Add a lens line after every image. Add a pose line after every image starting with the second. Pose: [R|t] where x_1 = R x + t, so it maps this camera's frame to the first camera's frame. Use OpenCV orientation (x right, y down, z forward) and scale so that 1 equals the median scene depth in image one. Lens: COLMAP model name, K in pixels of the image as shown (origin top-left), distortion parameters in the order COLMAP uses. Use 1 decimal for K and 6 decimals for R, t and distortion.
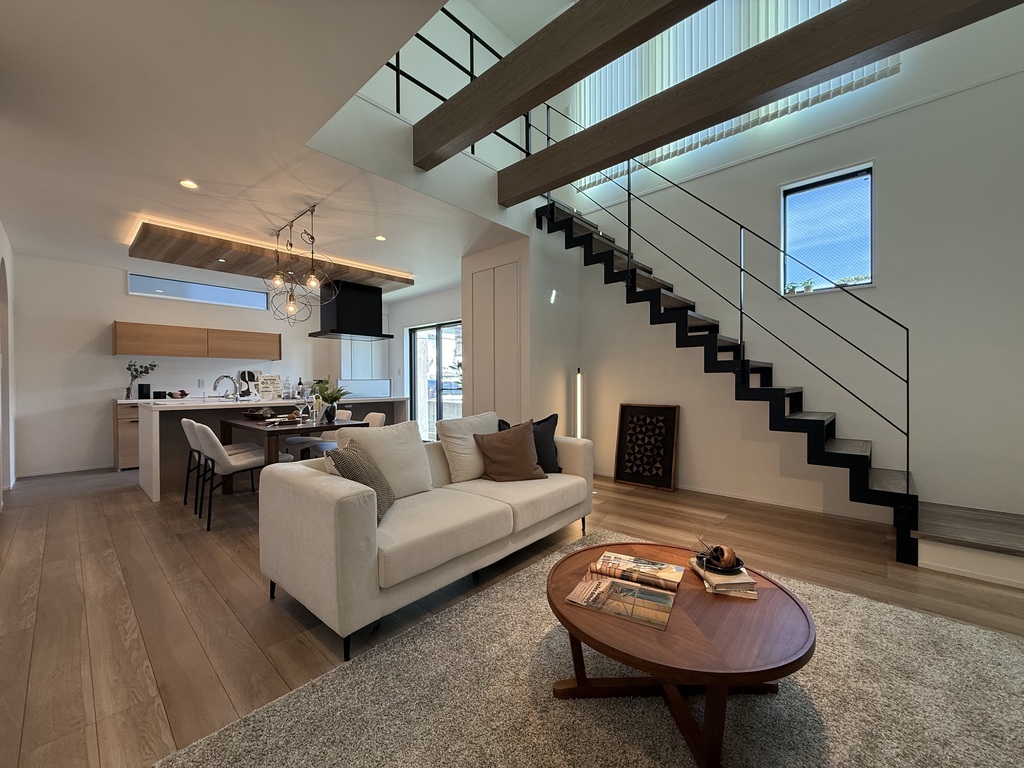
lens RADIAL K [[410.5, 0, 507.4], [0, 410.5, 381.7], [0, 0, 1]] dist [0.000444, 0.000528]
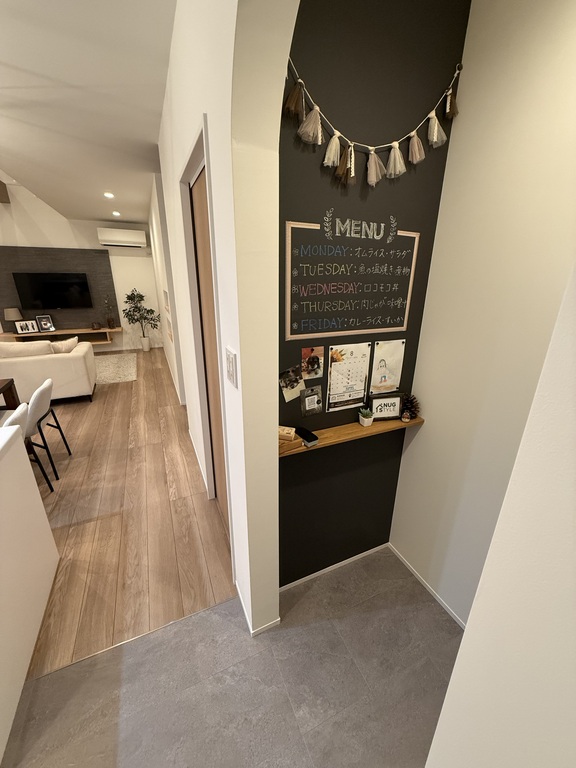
lens RADIAL K [[307.9, 0, 288.0], [0, 307.9, 385.3], [0, 0, 1]] dist [0.000444, 0.000528]
pose [[-0.920331, -0.136979, 0.366370, -2.462796], [-0.007174, 0.942427, 0.334335, -0.247260], [-0.391074, 0.305070, -0.868328, 2.205772]]
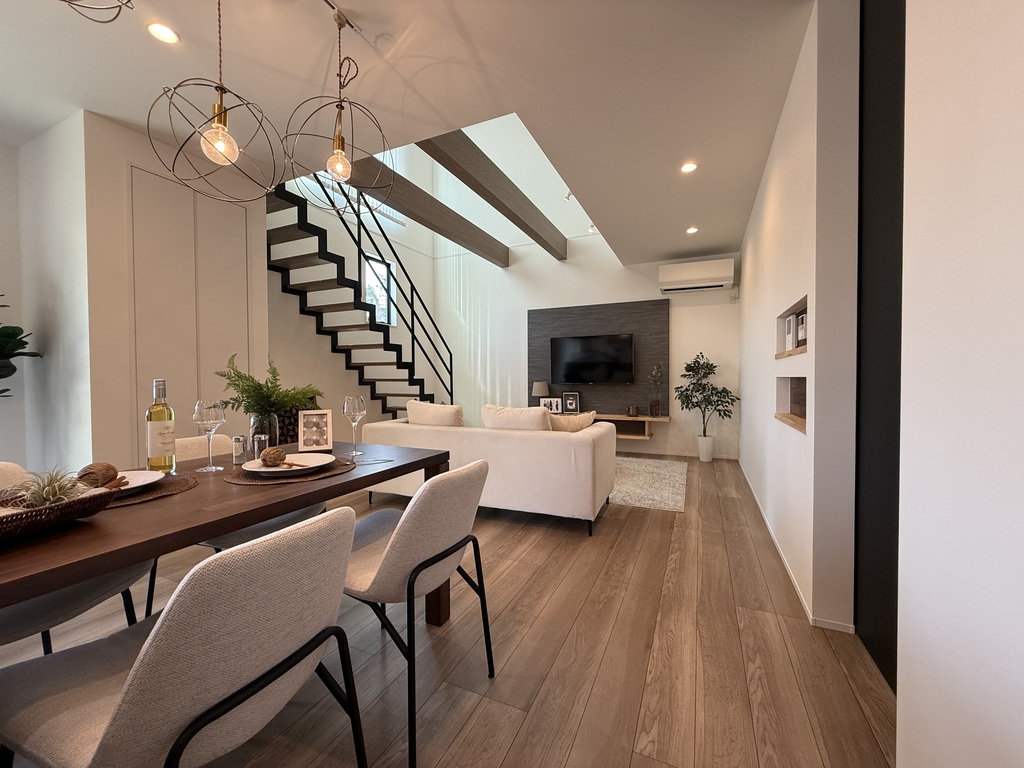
lens RADIAL K [[410.5, 0, 510.7], [0, 410.5, 384.3], [0, 0, 1]] dist [0.000444, 0.000528]
pose [[-0.308947, -0.012593, 0.950996, -1.736593], [0.006143, 0.999865, 0.015236, 0.024227], [-0.951059, 0.010549, -0.308828, 1.646685]]
